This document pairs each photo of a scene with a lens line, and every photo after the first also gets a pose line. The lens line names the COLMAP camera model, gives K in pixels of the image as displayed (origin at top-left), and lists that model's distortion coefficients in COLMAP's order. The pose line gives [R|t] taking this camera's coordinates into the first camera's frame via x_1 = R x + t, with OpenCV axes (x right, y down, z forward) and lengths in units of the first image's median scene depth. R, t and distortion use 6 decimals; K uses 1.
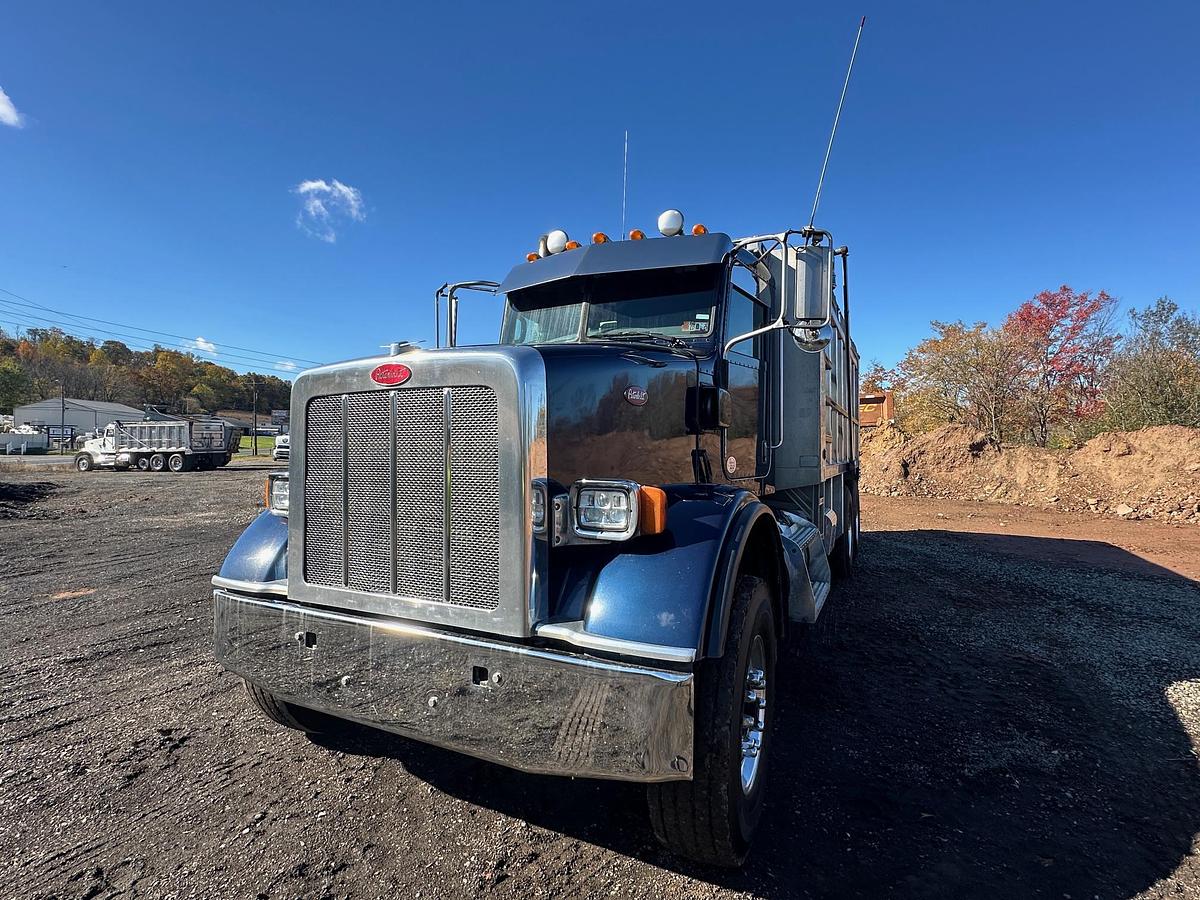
lens RADIAL K [[591.4, 0, 600.0], [0, 591.4, 450.0], [0, 0, 1]] dist [-0.003318, -0.000471]
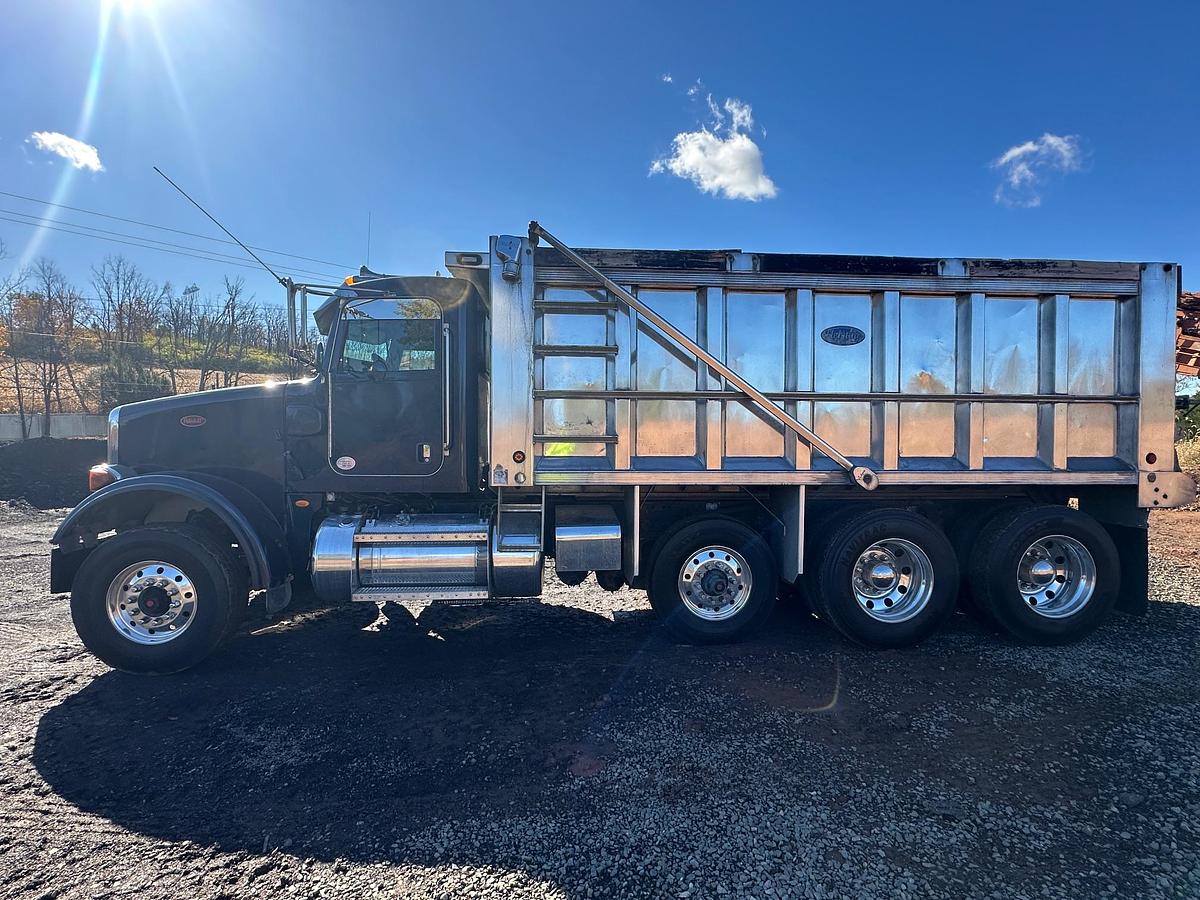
lens RADIAL K [[586.4, 0, 600.0], [0, 586.4, 450.0], [0, 0, 1]] dist [-0.007735, -0.000389]
pose [[0.504946, 0.010131, -0.863091, 1.769532], [0.001046, 0.999923, 0.012349, -0.020219], [0.863150, -0.007138, 0.504897, 0.932260]]
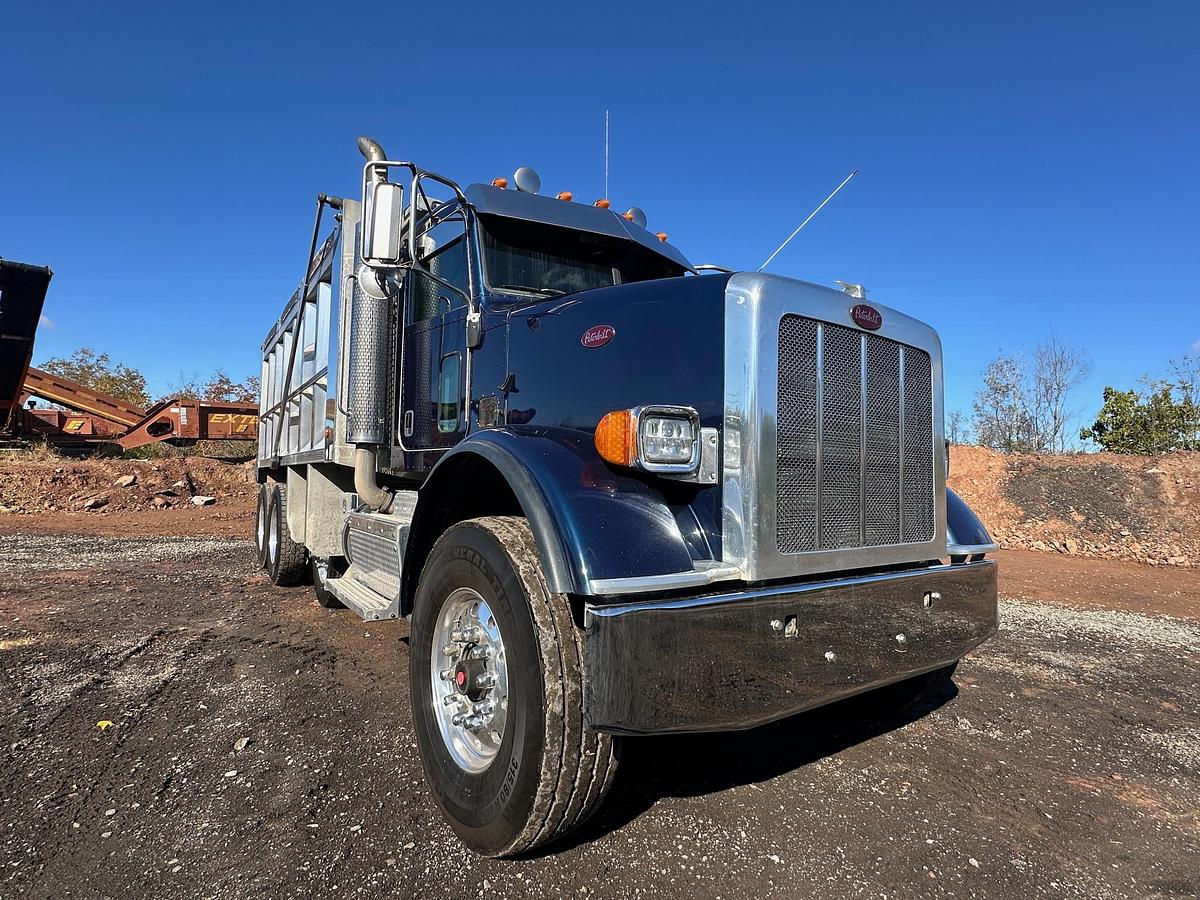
lens RADIAL K [[586.4, 0, 600.0], [0, 586.4, 450.0], [0, 0, 1]] dist [-0.007735, -0.000389]
pose [[0.494636, 0.055697, 0.867314, -0.966246], [-0.027555, 0.998448, -0.048403, 0.103312], [-0.868664, 0.000043, 0.495403, 0.629073]]
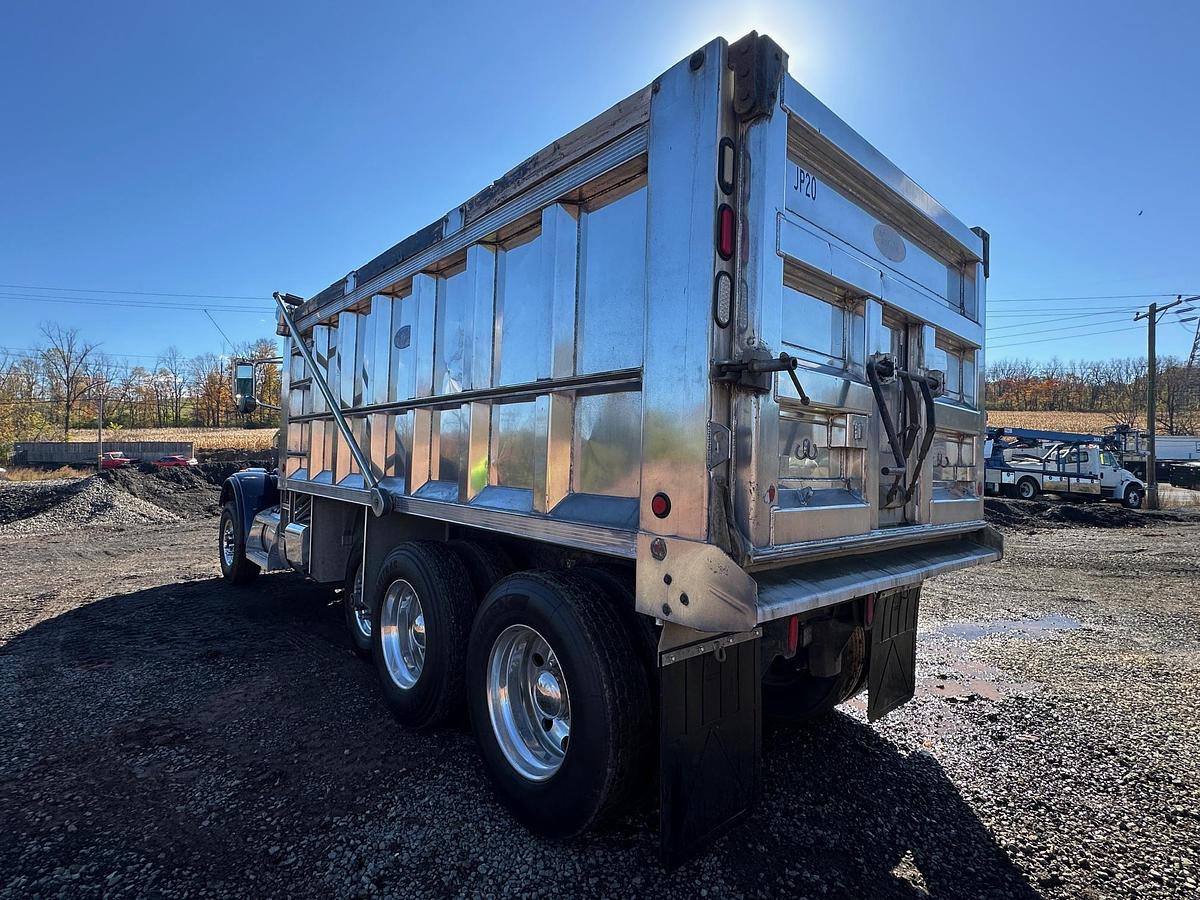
lens RADIAL K [[591.4, 0, 600.0], [0, 591.4, 450.0], [0, 0, 1]] dist [-0.003318, -0.000471]
pose [[-0.367075, -0.031202, -0.929668, 1.836322], [-0.025038, 0.999407, -0.023656, -0.023094], [0.929854, 0.014594, -0.367638, 2.978561]]
